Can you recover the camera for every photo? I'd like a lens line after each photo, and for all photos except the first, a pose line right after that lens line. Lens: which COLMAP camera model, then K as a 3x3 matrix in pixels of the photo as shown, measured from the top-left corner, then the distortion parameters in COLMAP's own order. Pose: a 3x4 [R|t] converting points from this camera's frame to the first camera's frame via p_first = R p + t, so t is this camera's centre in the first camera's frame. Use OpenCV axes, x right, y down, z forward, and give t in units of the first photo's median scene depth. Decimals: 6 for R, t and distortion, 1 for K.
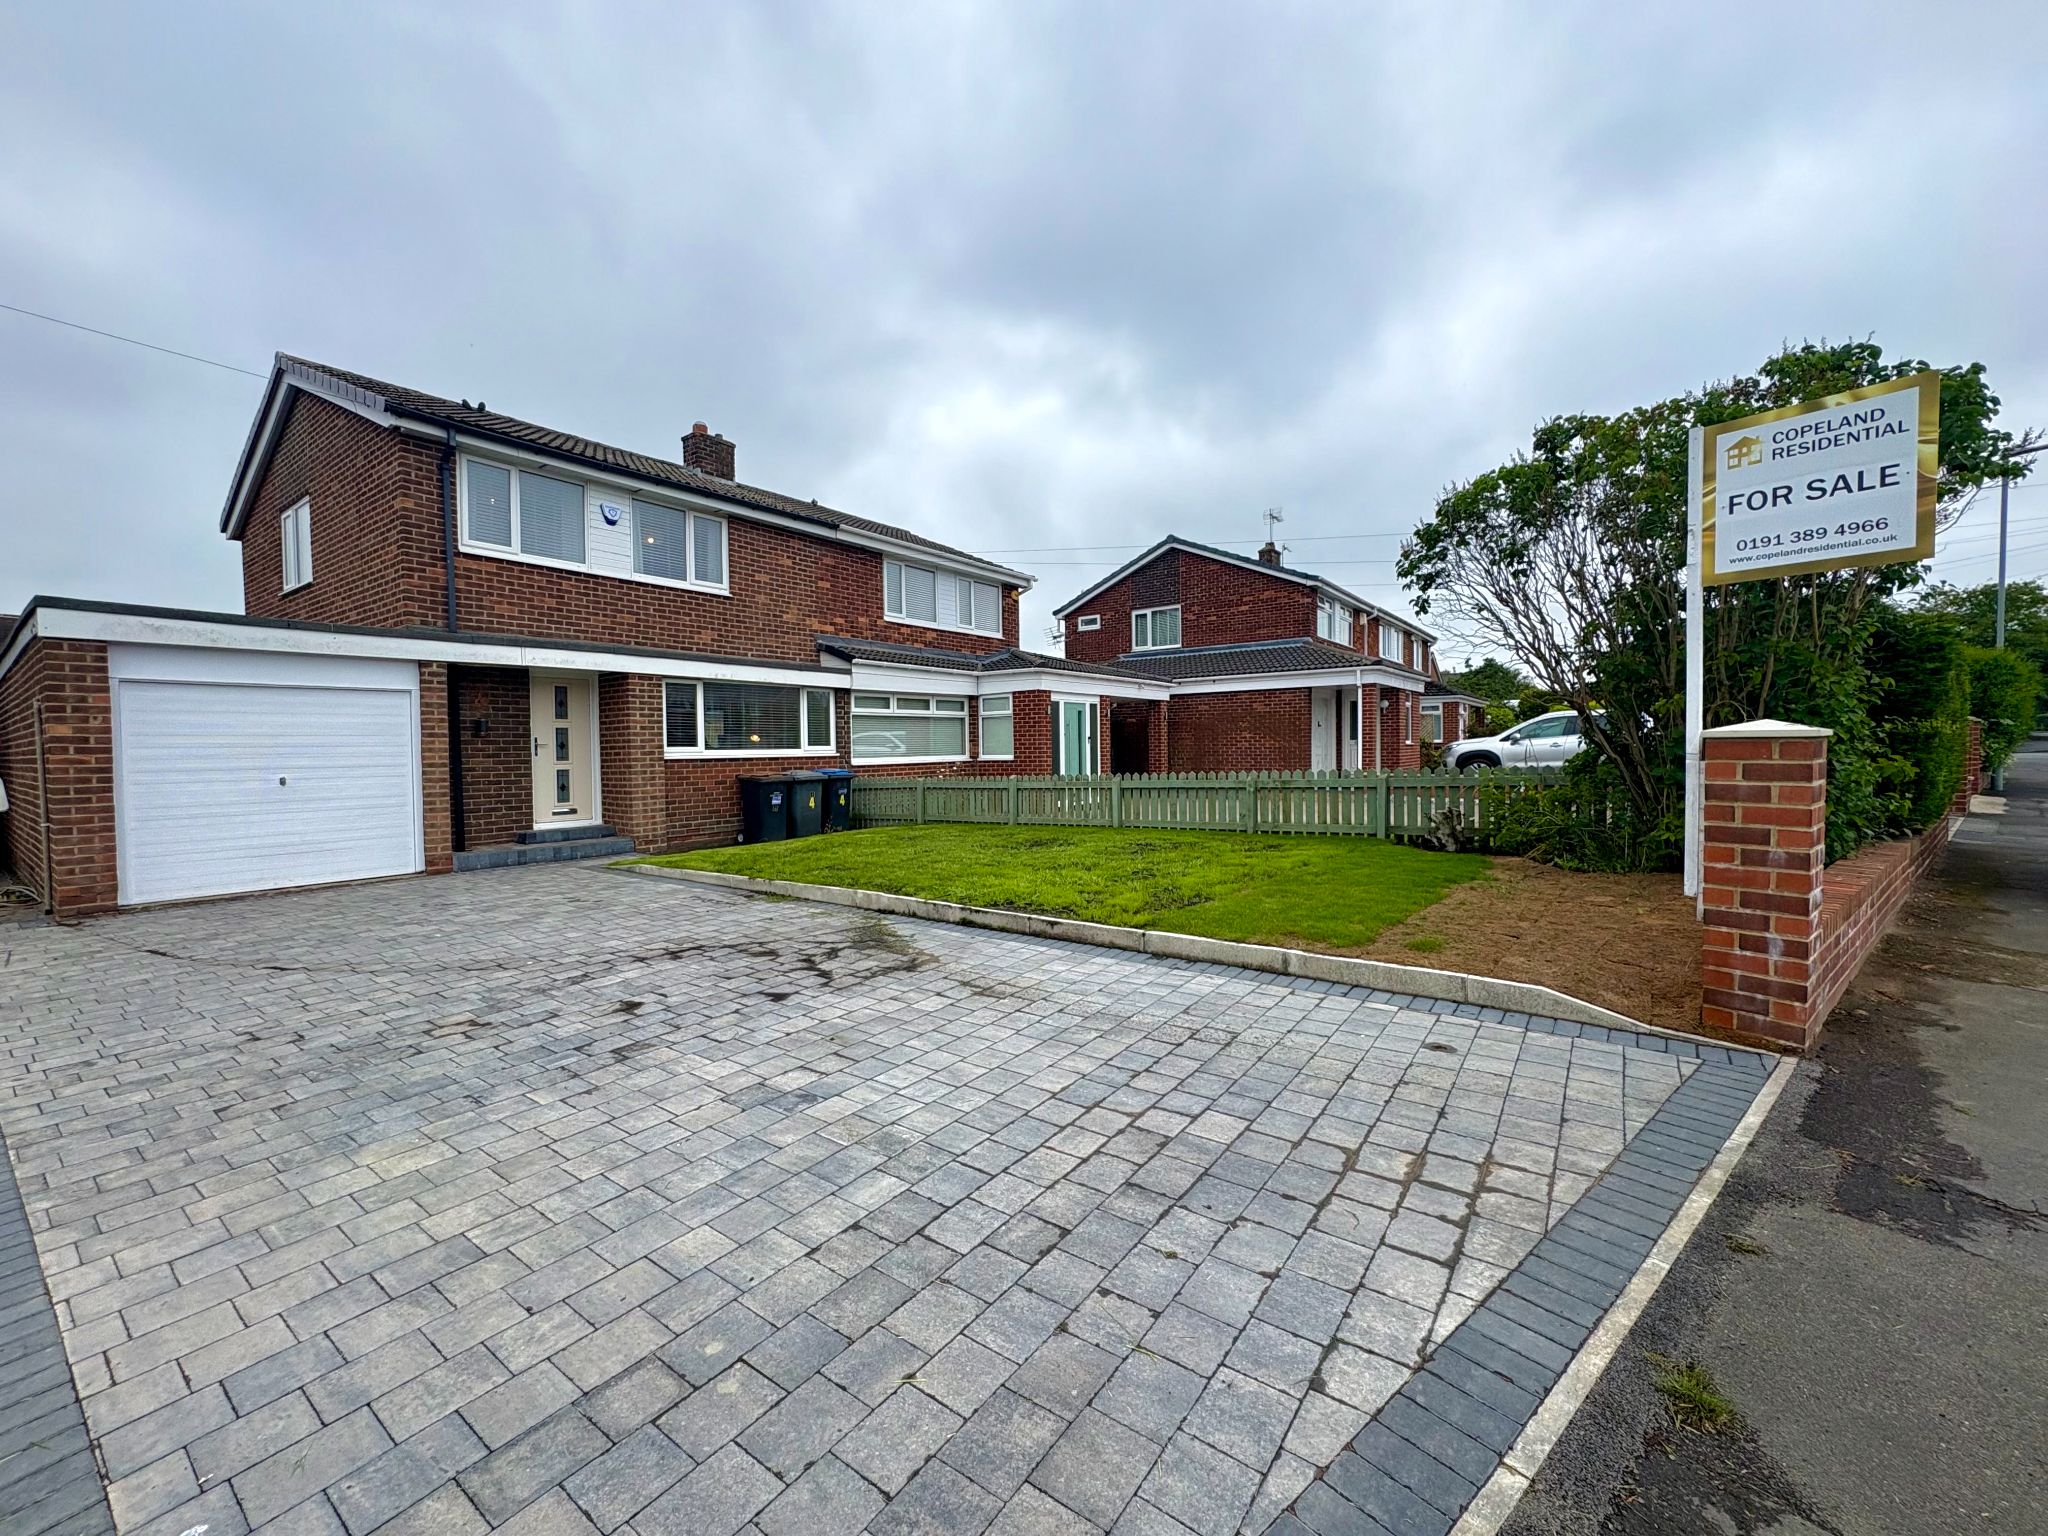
lens RADIAL K [[812.6, 0, 1028.0], [0, 812.6, 771.3], [0, 0, 1]] dist [0.000570, 0.000080]
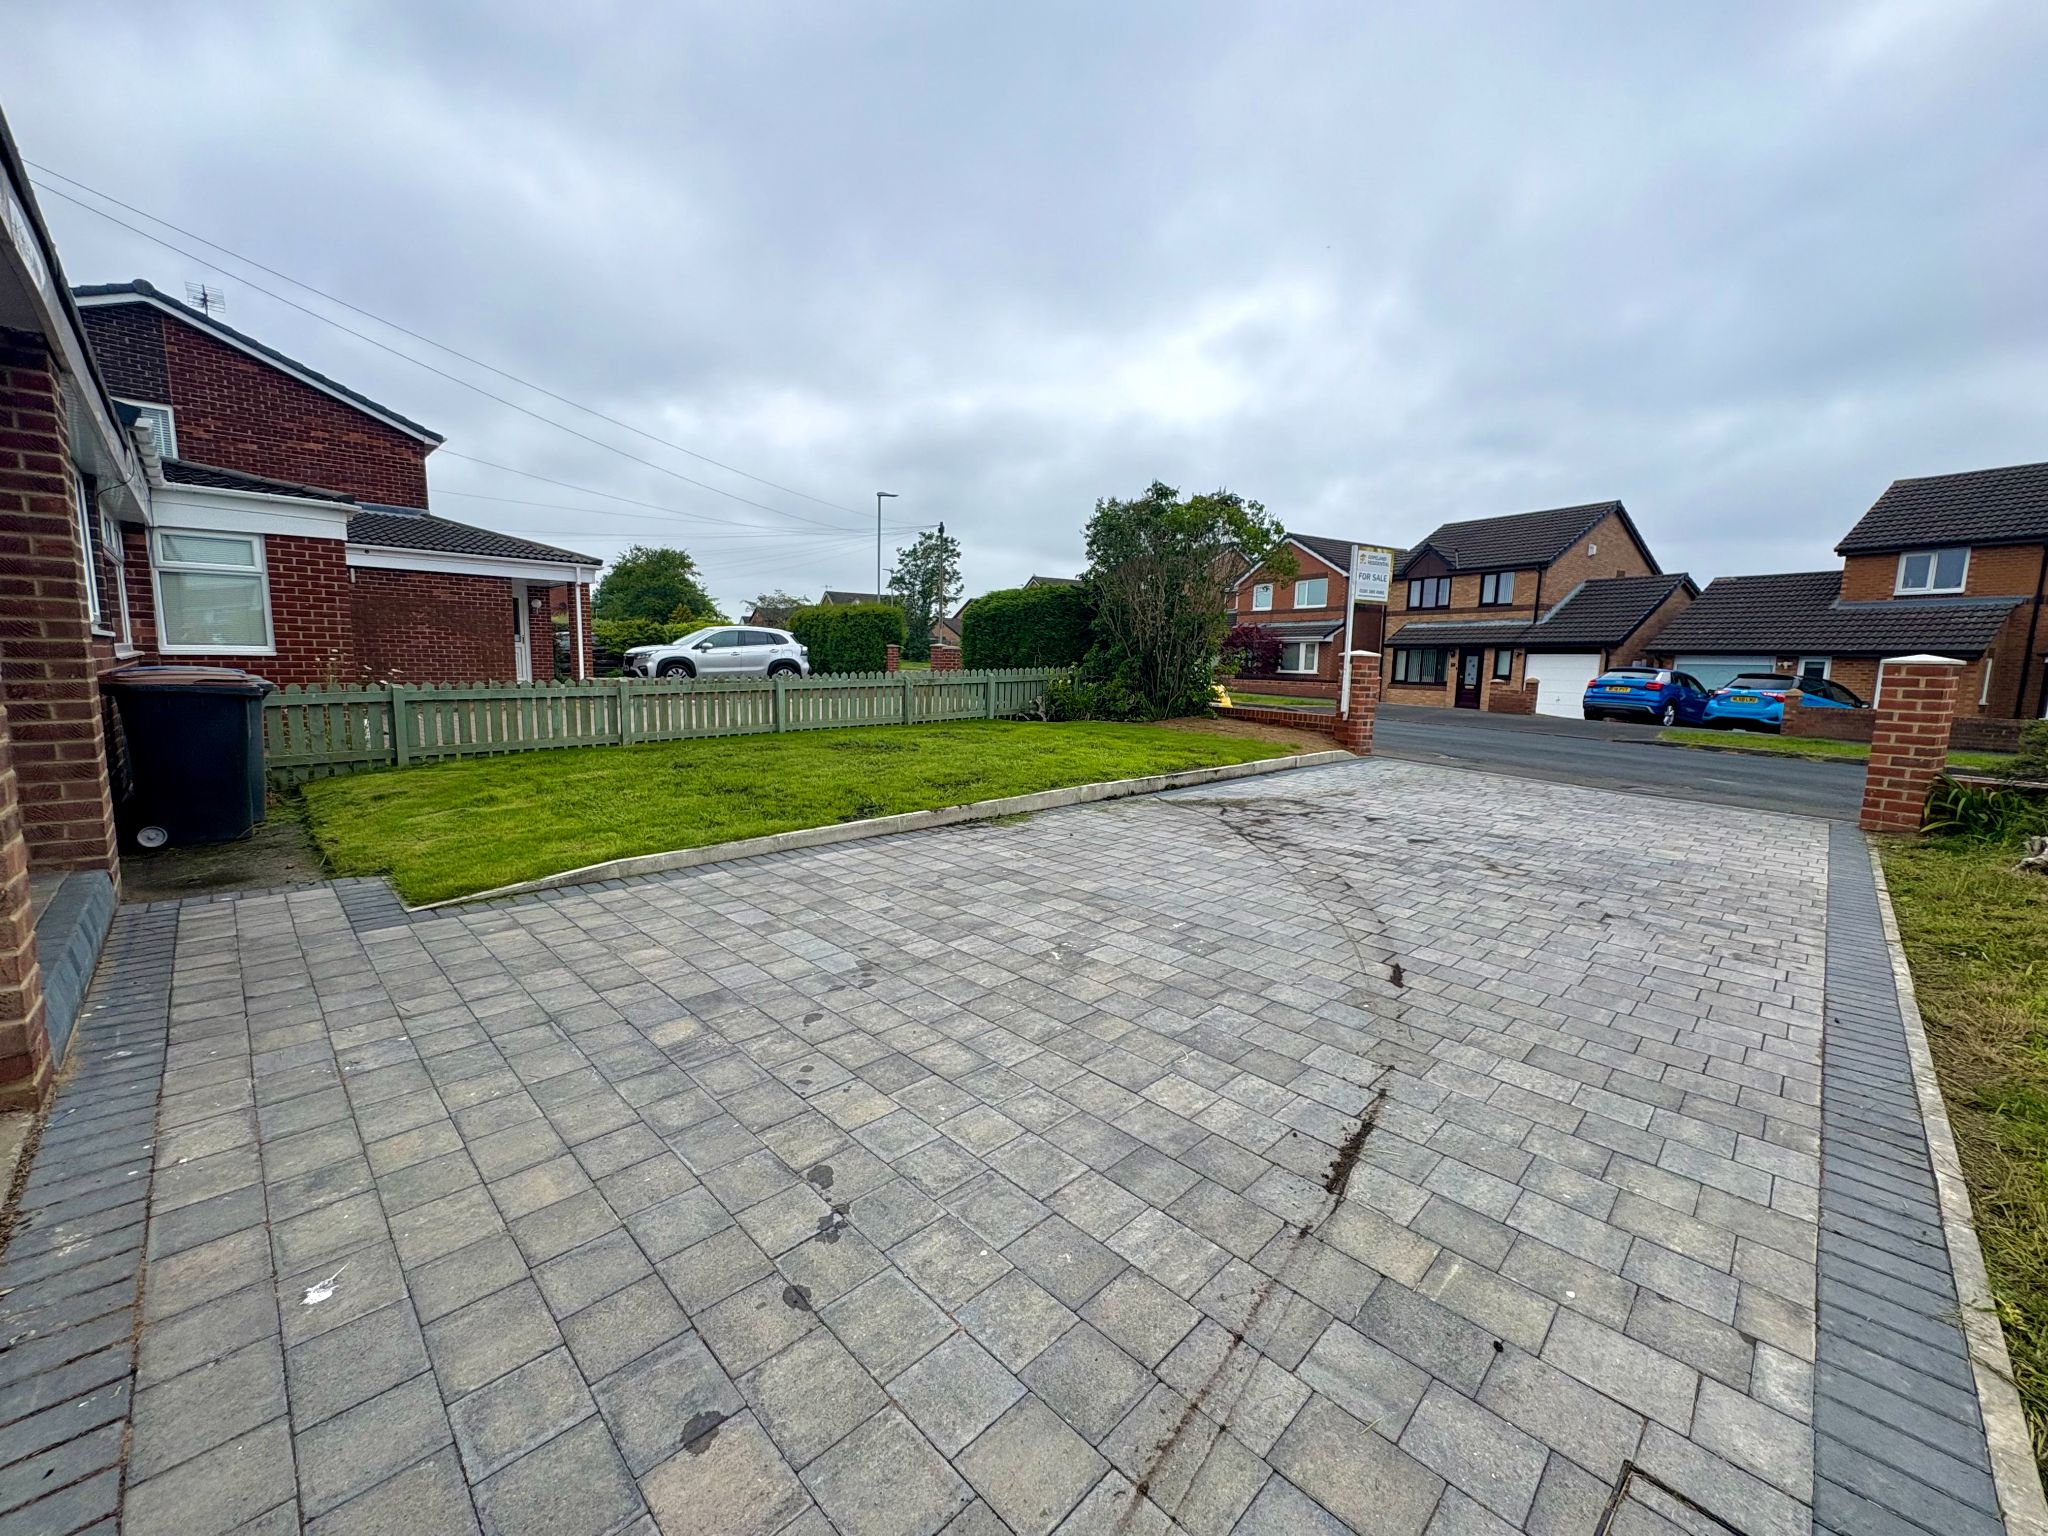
lens RADIAL K [[812.6, 0, 1018.9], [0, 812.6, 765.4], [0, 0, 1]] dist [0.000570, 0.000080]
pose [[0.152680, -0.107097, 0.982456, -0.794915], [0.007968, 0.994212, 0.107140, 0.009496], [-0.988244, -0.008530, 0.152650, 0.615833]]
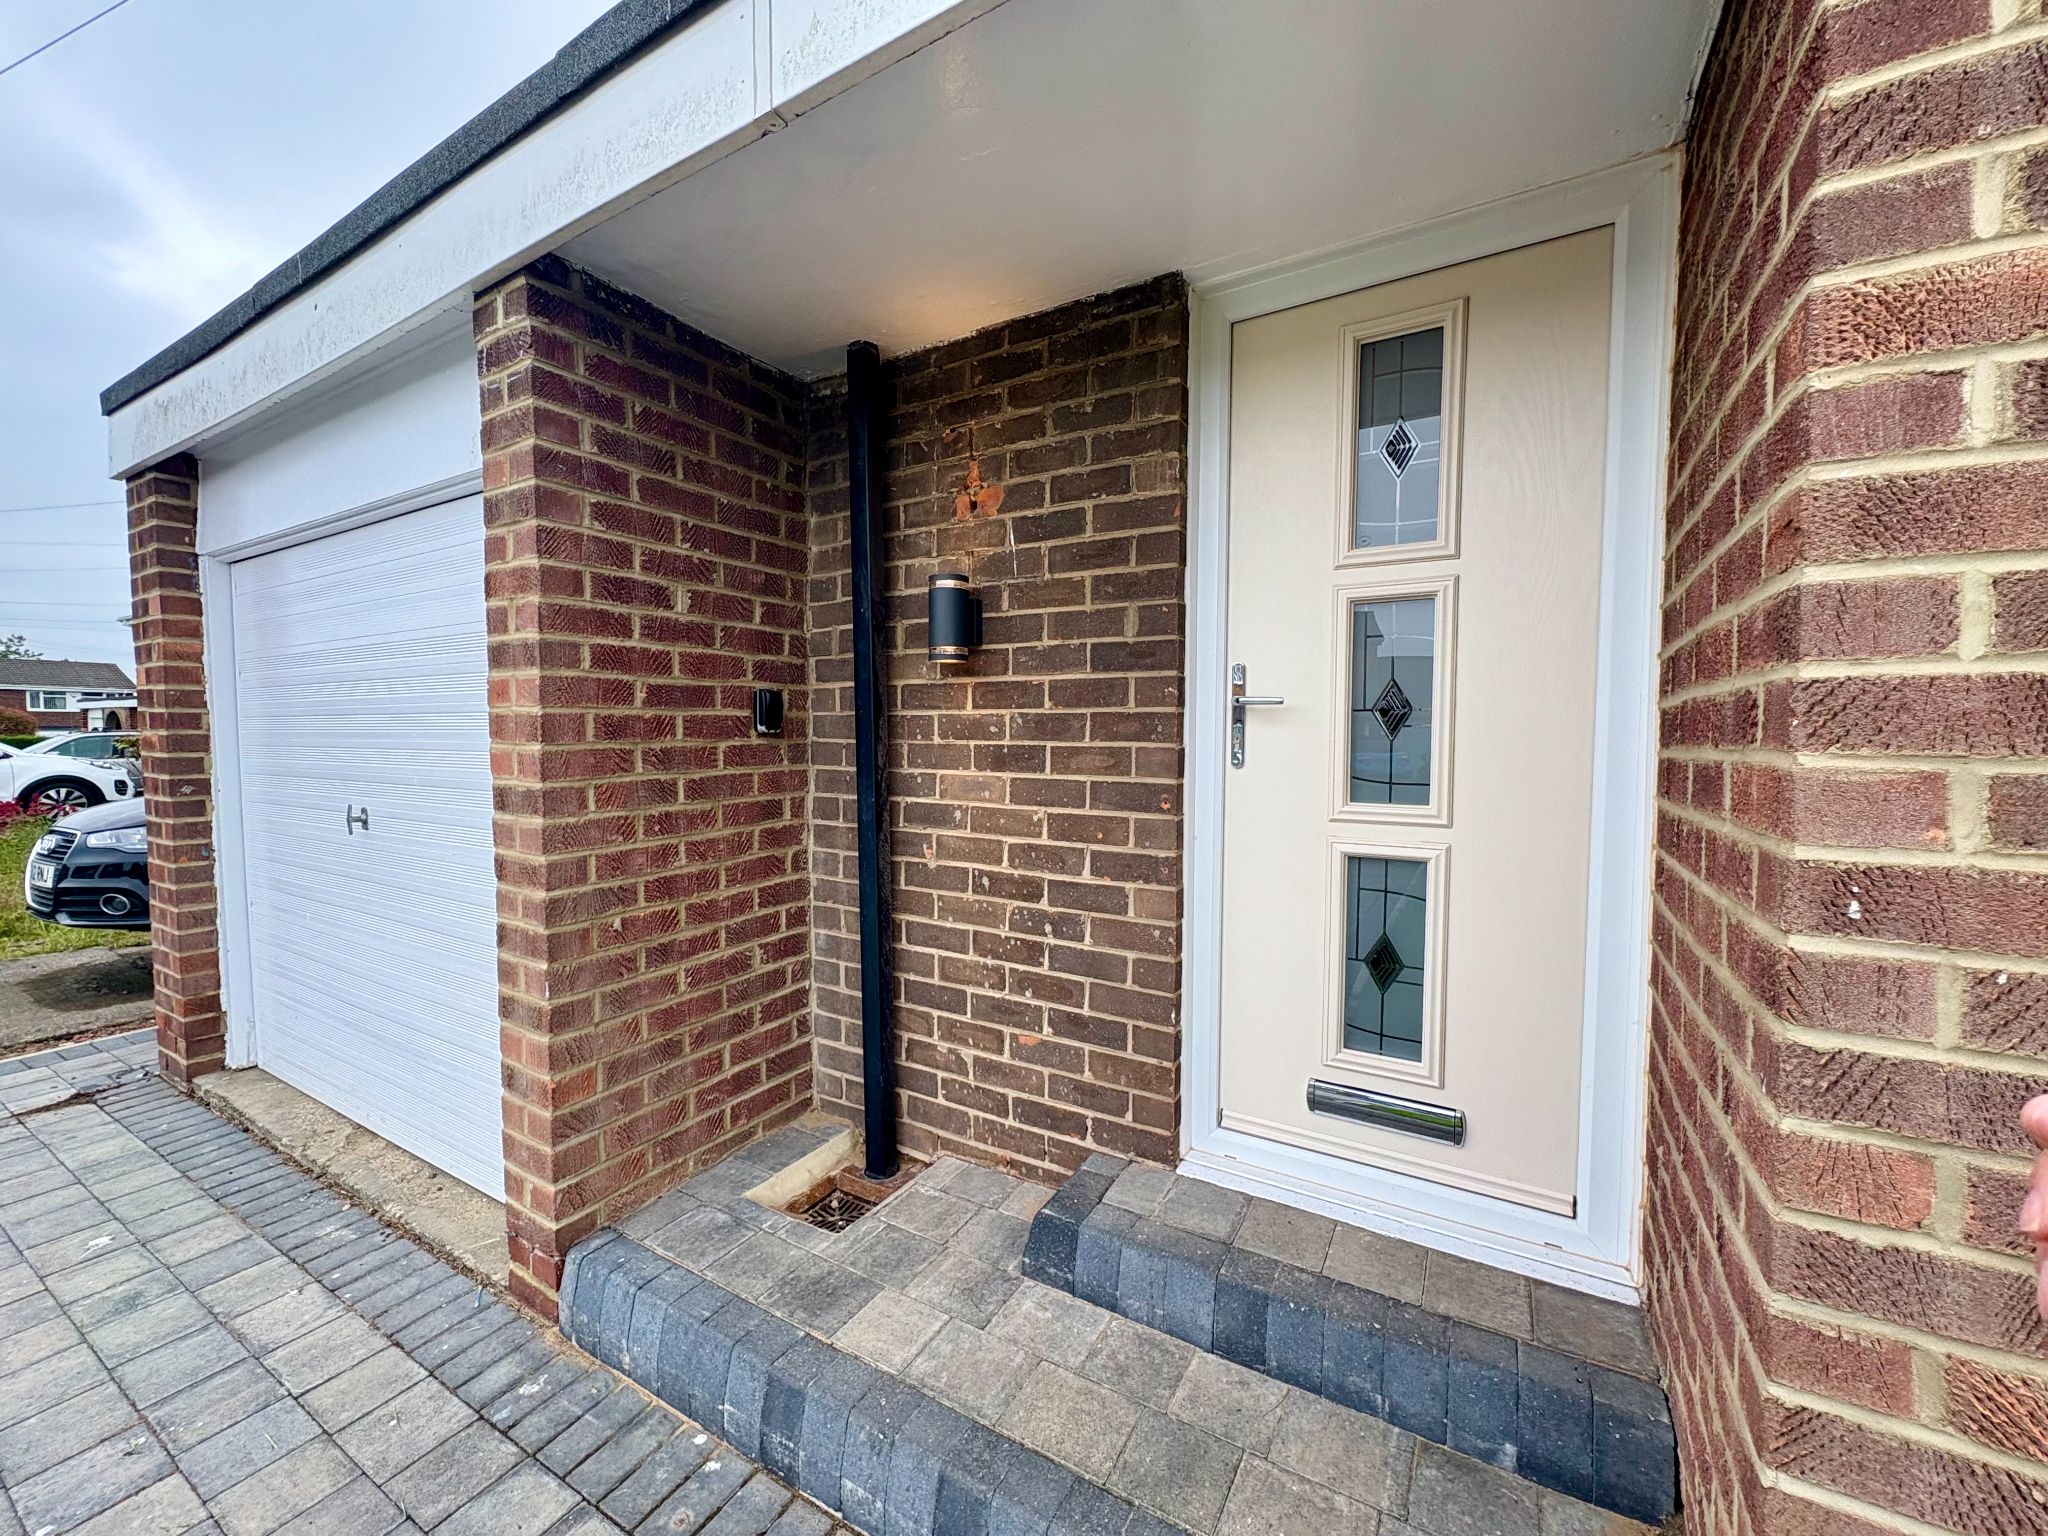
lens RADIAL K [[812.6, 0, 1038.0], [0, 812.6, 773.0], [0, 0, 1]] dist [0.000570, 0.000080]
pose [[0.110120, 0.064569, -0.991819, -0.449456], [-0.038438, 0.997418, 0.060666, -0.027985], [0.993175, 0.031443, 0.112317, 0.978361]]
